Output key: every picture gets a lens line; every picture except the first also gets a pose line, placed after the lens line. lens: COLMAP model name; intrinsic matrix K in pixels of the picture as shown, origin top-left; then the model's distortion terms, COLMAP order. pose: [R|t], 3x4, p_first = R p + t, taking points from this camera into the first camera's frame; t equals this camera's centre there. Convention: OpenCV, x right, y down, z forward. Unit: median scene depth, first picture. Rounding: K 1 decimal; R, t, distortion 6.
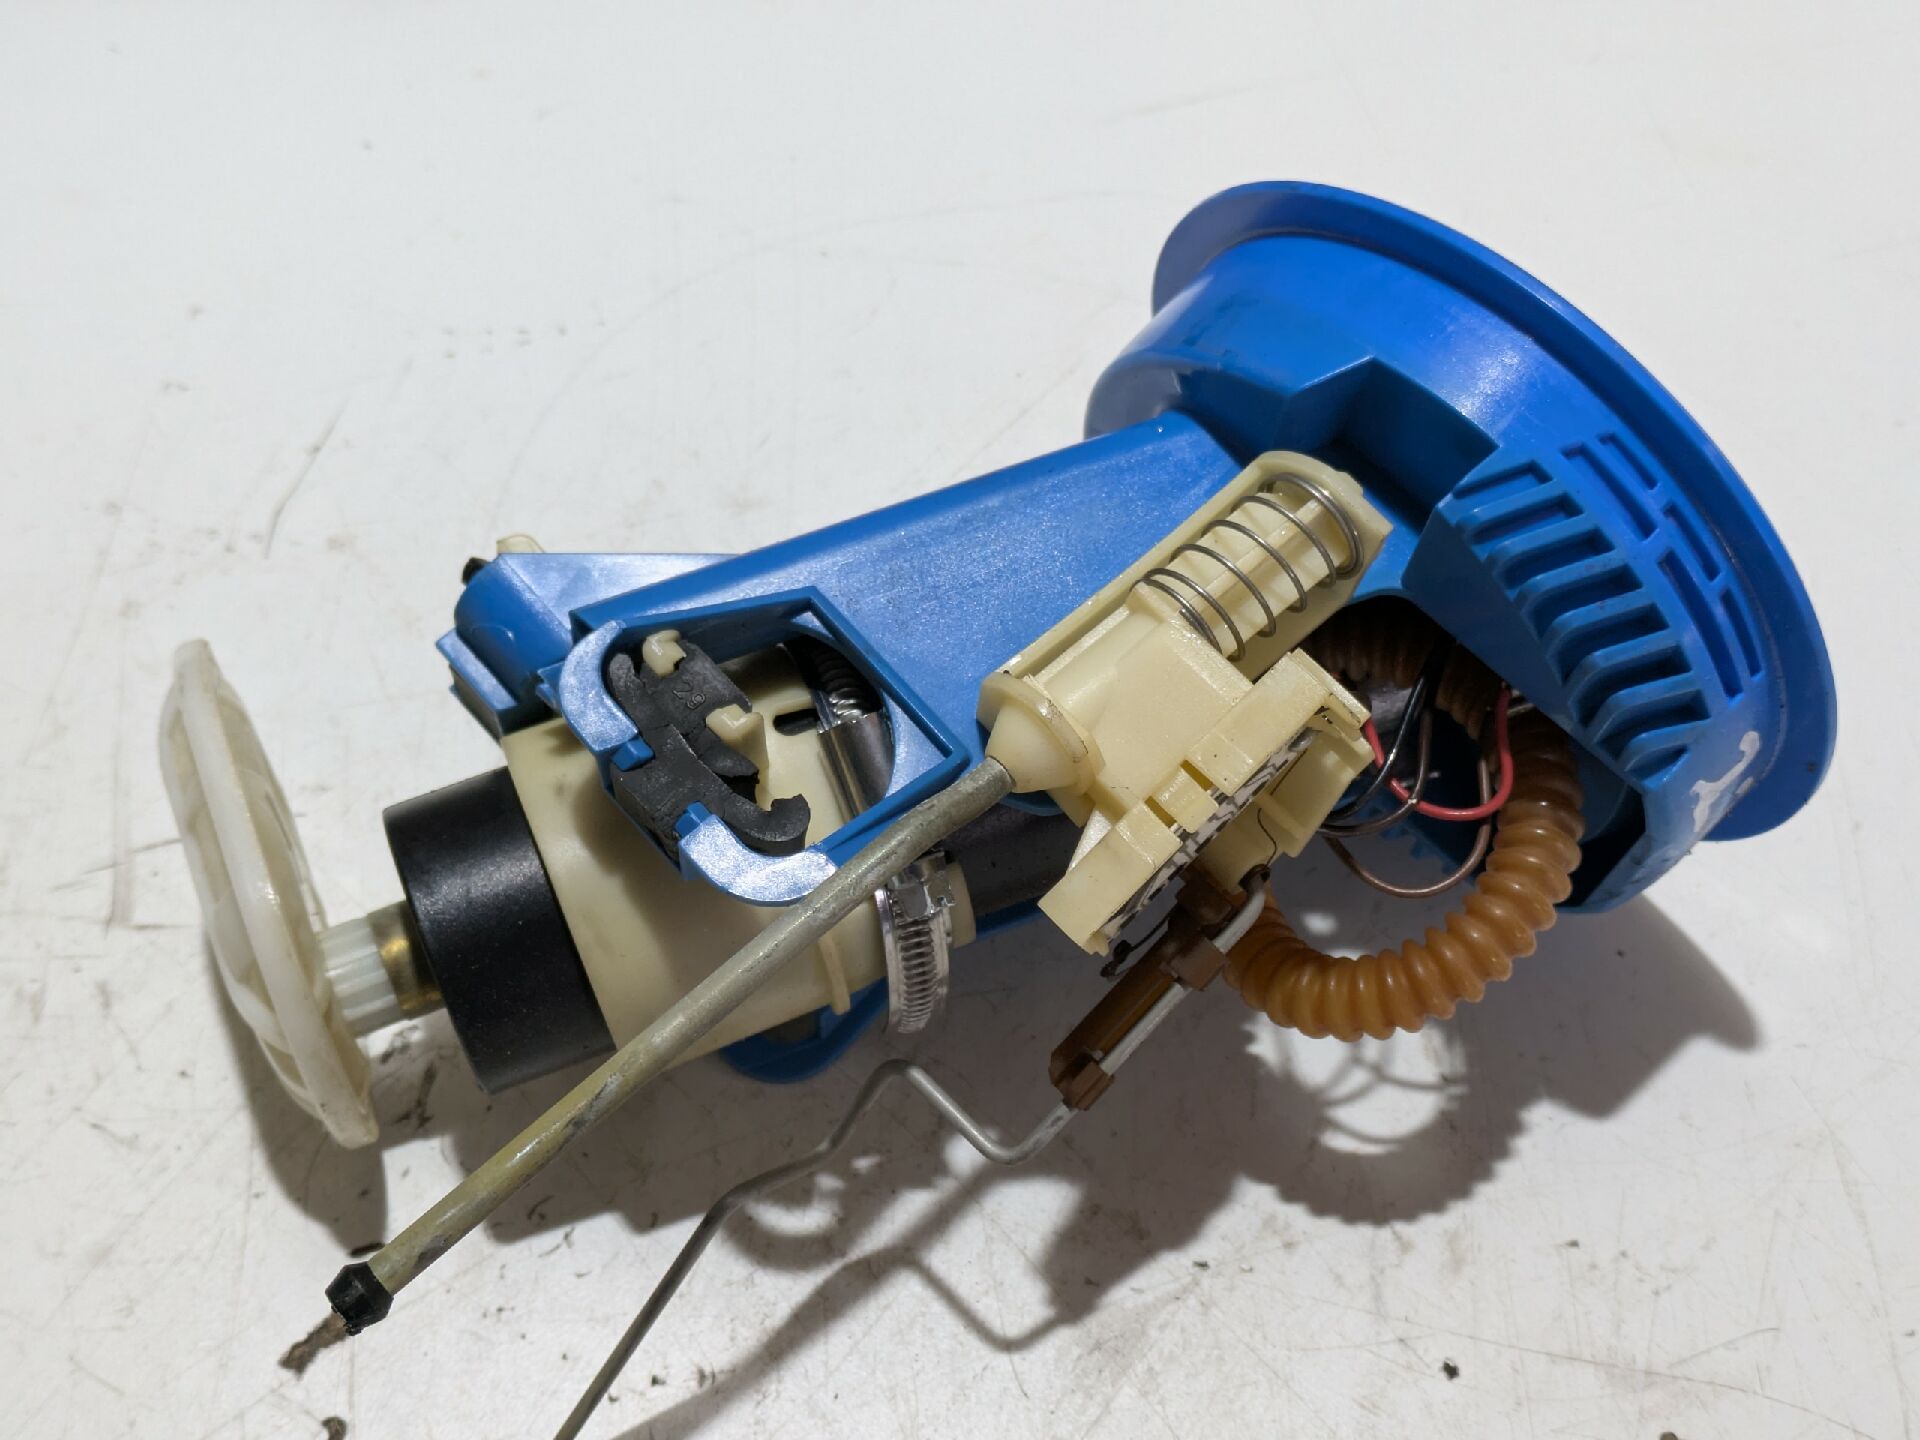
lens RADIAL K [[2885.1, 0, 960.0], [0, 2885.1, 720.0], [0, 0, 1]] dist [0.077338, -0.158460]
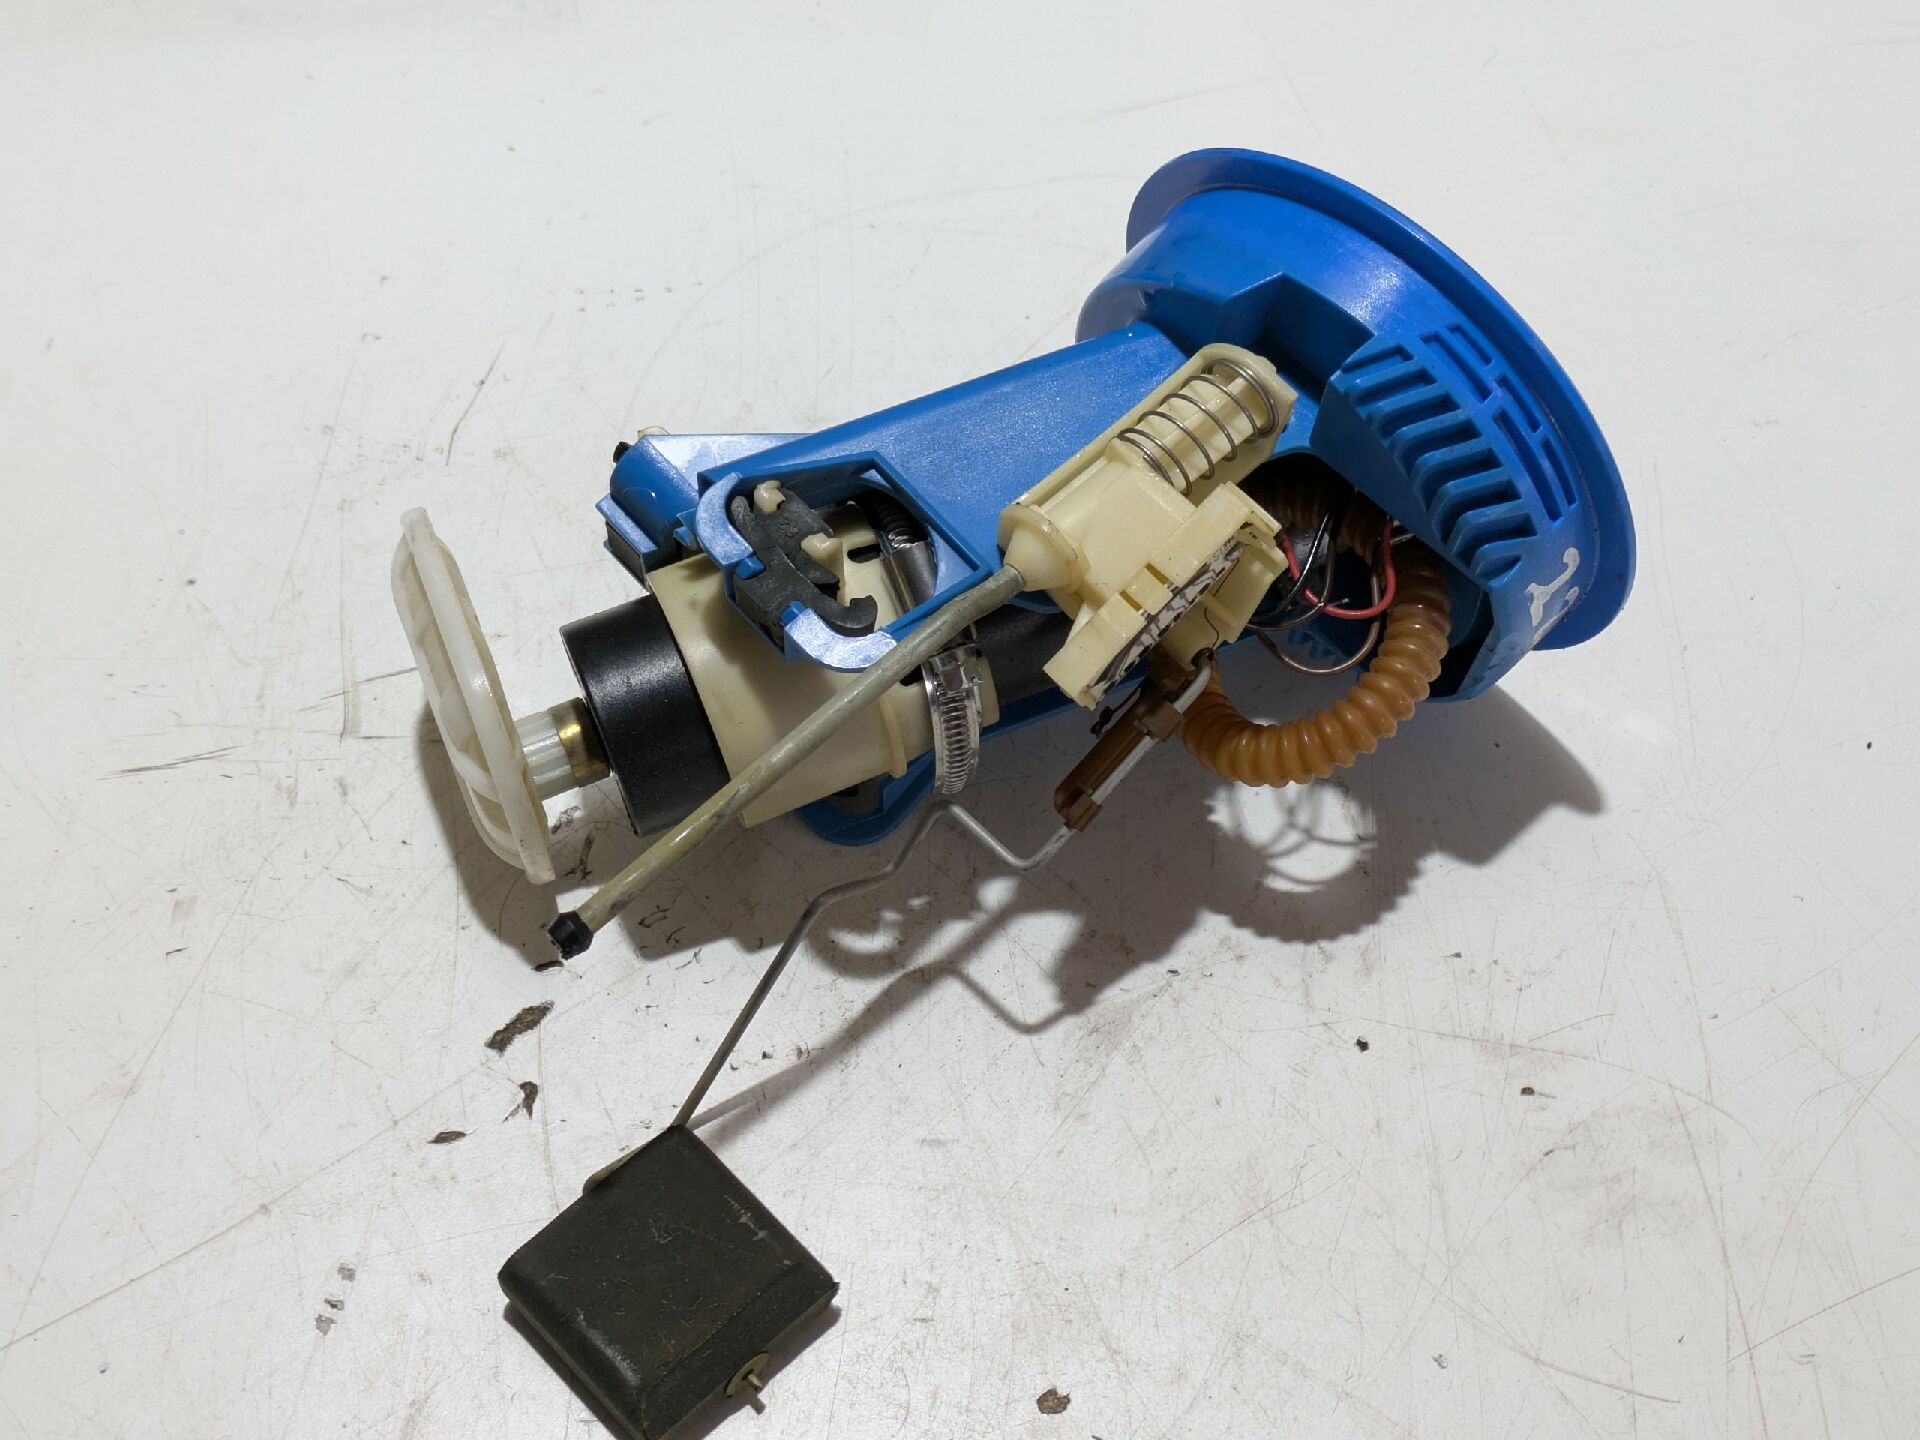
lens RADIAL K [[2853.3, 0, 909.0], [0, 2853.3, 722.7], [0, 0, 1]] dist [0.088931, -0.073726]
pose [[0.999550, -0.014694, -0.026167, -0.001670], [0.014426, 0.999842, -0.010432, 0.088840], [0.026316, 0.010050, 0.999603, -0.321158]]
